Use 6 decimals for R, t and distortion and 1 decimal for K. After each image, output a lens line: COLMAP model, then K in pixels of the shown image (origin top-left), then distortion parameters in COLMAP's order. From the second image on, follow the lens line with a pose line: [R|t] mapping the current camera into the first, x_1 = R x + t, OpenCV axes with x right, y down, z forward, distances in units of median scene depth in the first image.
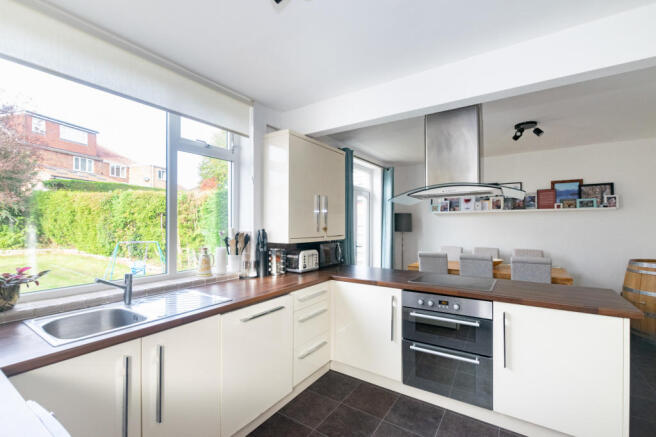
lens RADIAL K [[286.8, 0, 324.9], [0, 286.8, 224.2], [0, 0, 1]] dist [0.002294, 0.000085]
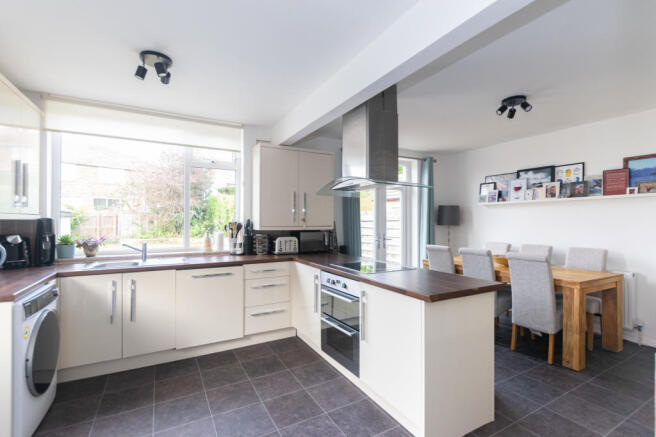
lens RADIAL K [[298.4, 0, 325.8], [0, 298.4, 219.4], [0, 0, 1]] dist [-0.002415, -0.001742]
pose [[0.888847, -0.002354, -0.458199, 0.487428], [-0.000080, 0.999986, -0.005292, 0.015623], [0.458205, 0.004741, 0.888834, -0.046486]]
